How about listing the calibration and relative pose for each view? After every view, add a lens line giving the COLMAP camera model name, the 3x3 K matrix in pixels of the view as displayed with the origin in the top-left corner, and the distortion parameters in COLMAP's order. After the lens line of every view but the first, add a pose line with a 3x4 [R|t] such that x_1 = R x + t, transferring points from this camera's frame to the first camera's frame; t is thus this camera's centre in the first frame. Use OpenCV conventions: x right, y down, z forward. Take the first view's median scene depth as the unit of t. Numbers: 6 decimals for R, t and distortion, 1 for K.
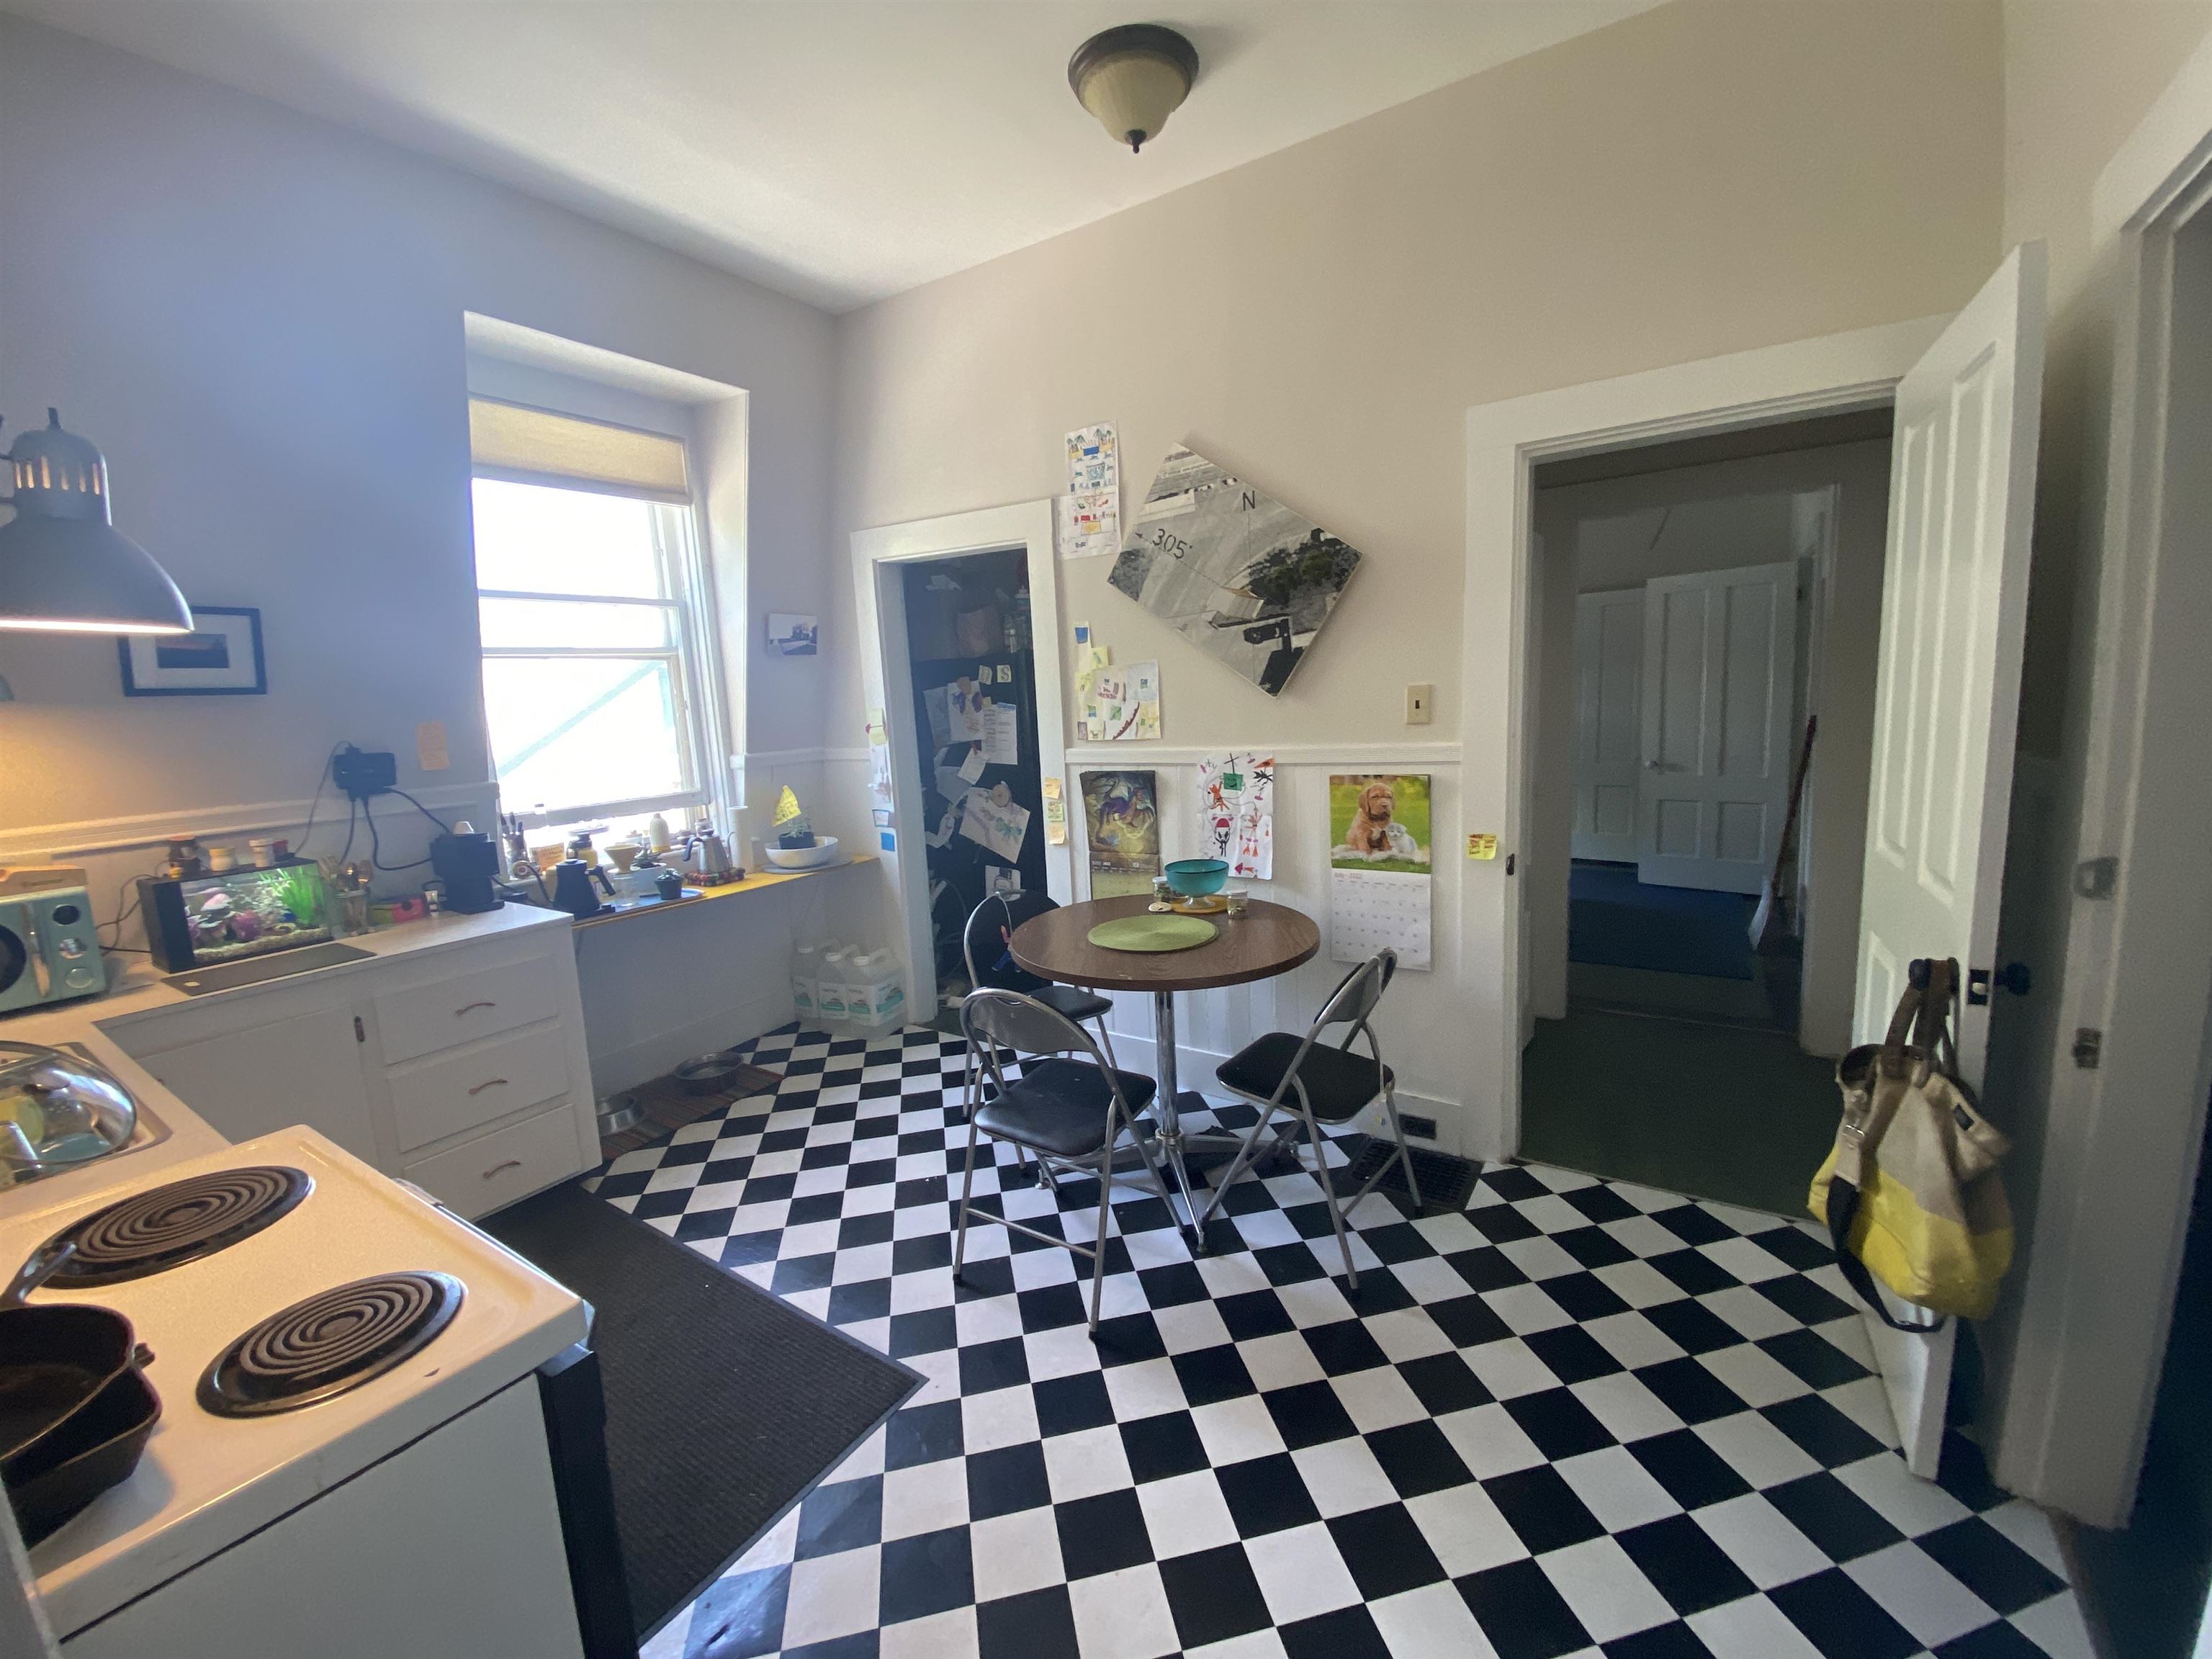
lens RADIAL K [[893.7, 0, 1104.0], [0, 893.7, 833.6], [0, 0, 1]] dist [-0.001902, -0.001203]
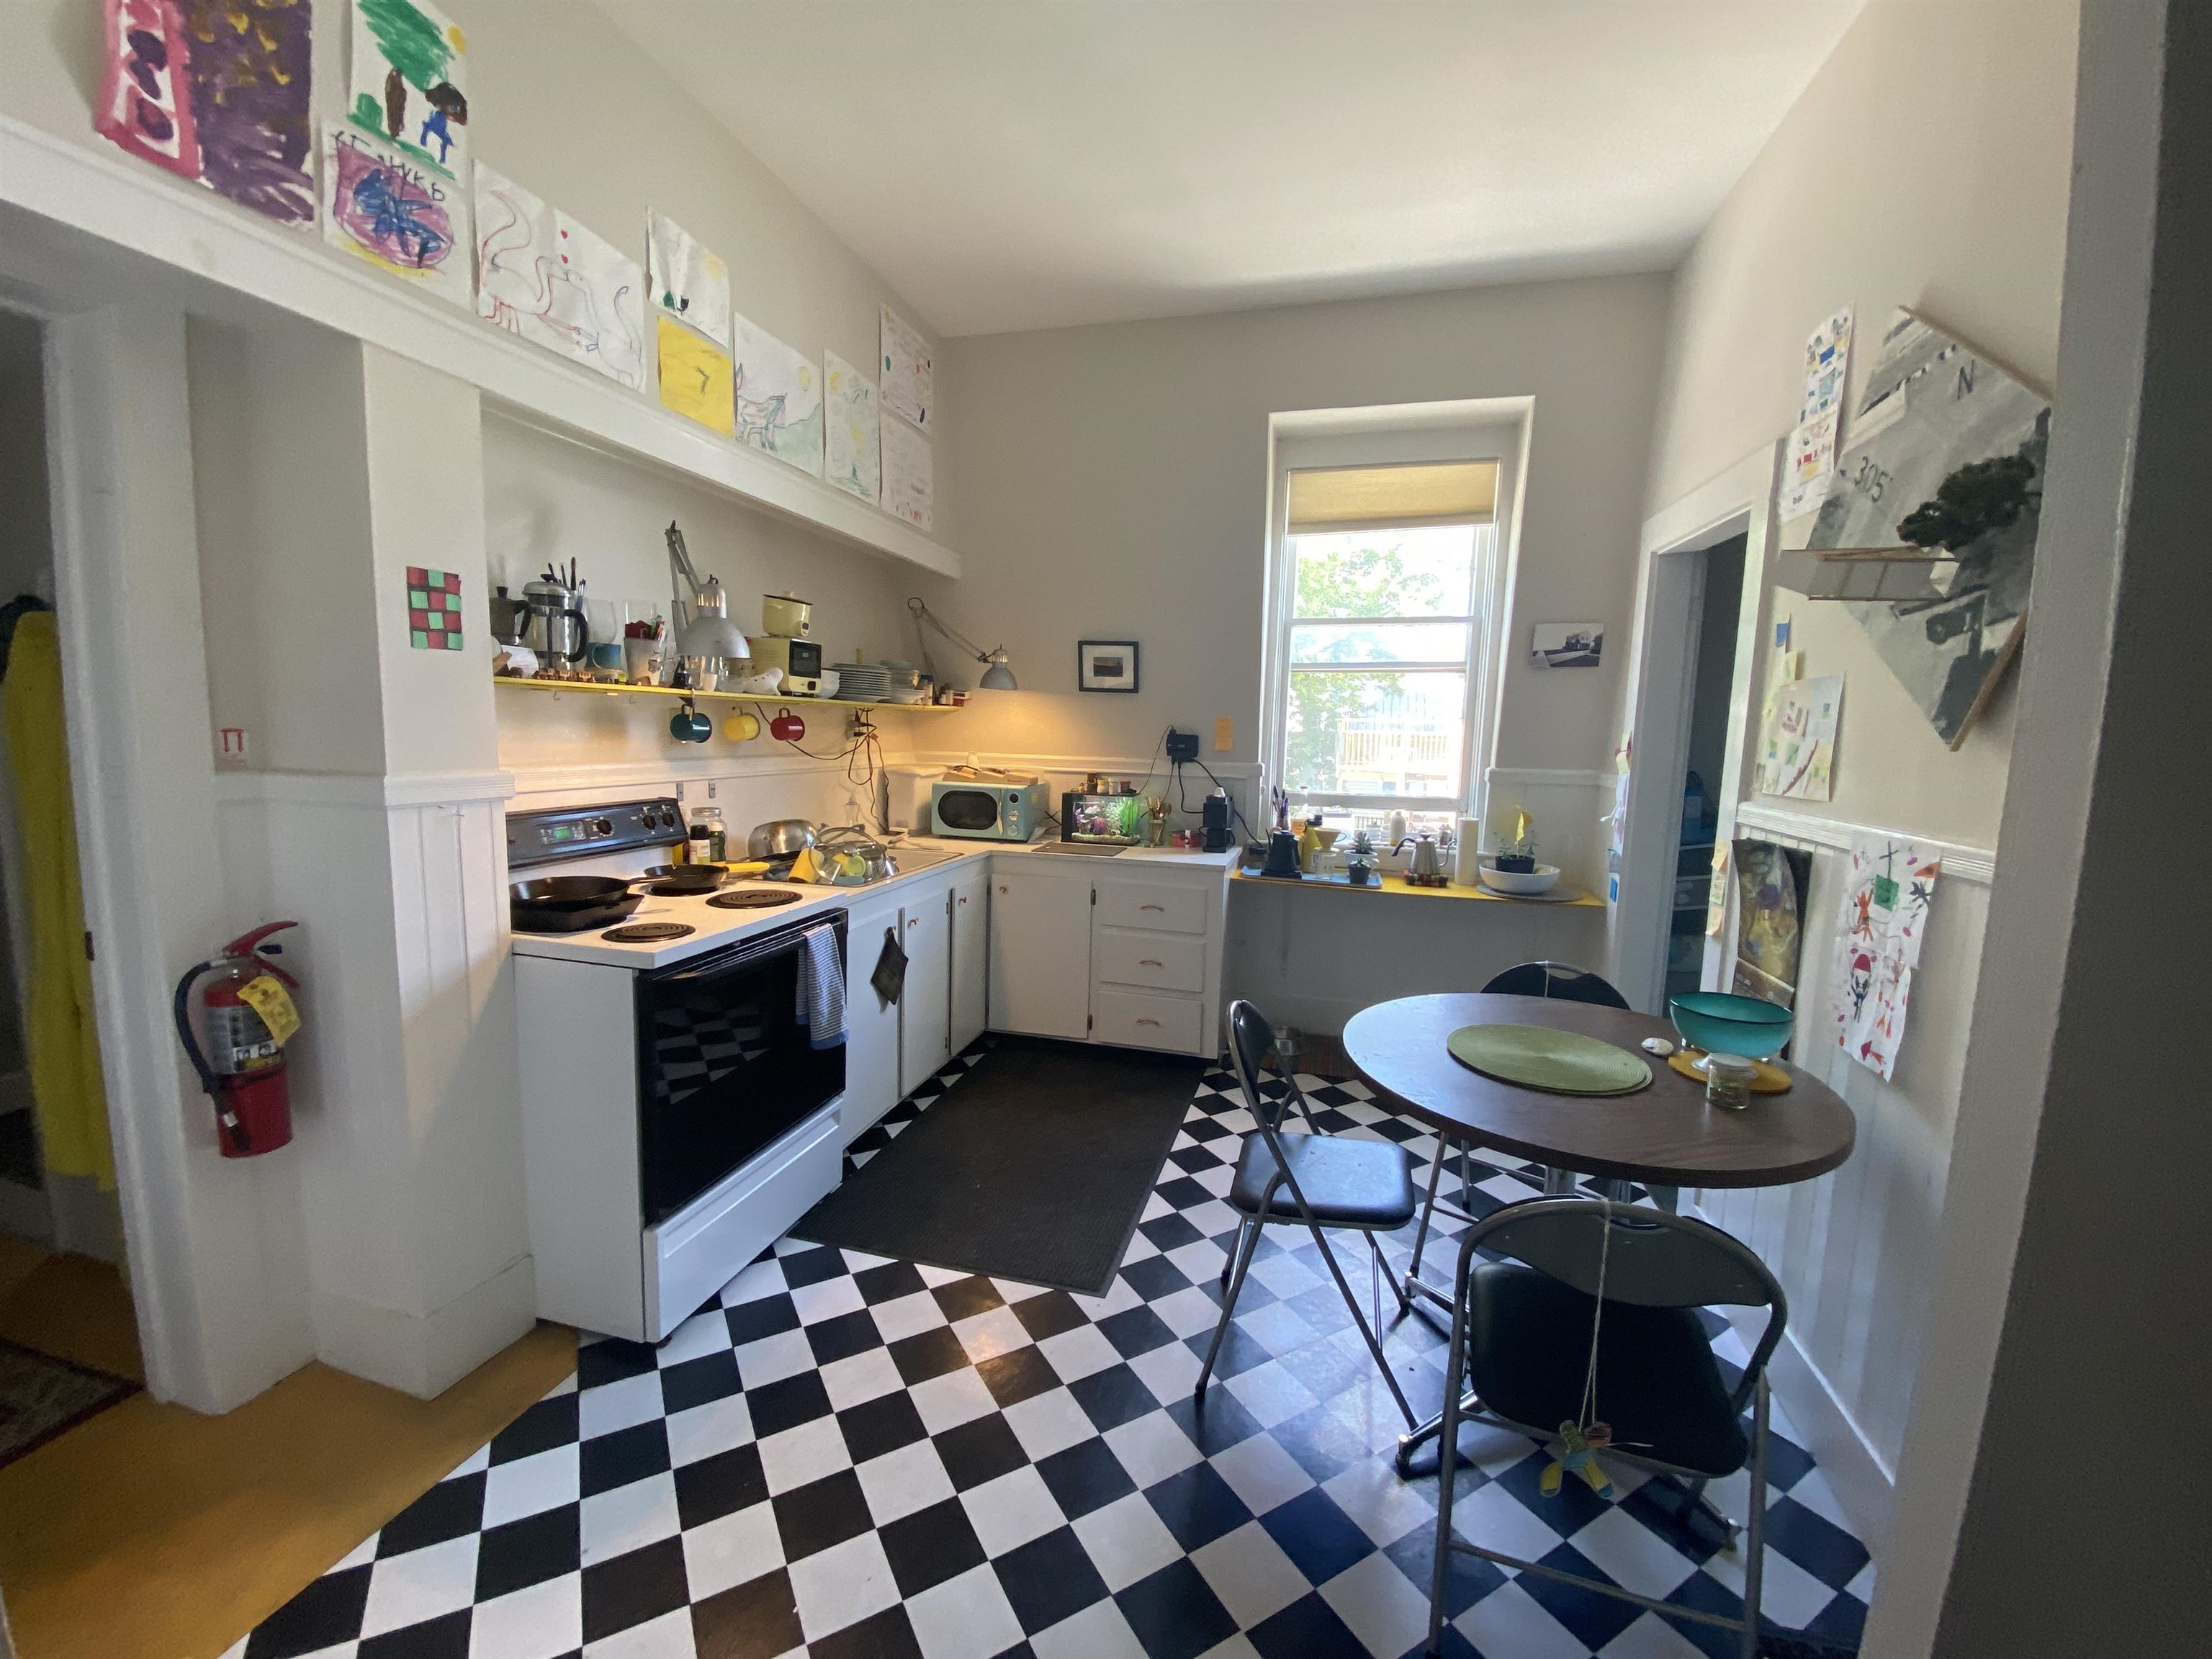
lens RADIAL K [[893.7, 0, 1094.0], [0, 893.7, 821.8], [0, 0, 1]] dist [-0.001902, -0.001203]
pose [[0.289416, 0.159350, -0.943846, 0.523382], [-0.183305, 0.977023, 0.108743, -0.072081], [0.939488, 0.141539, 0.311976, 0.362727]]
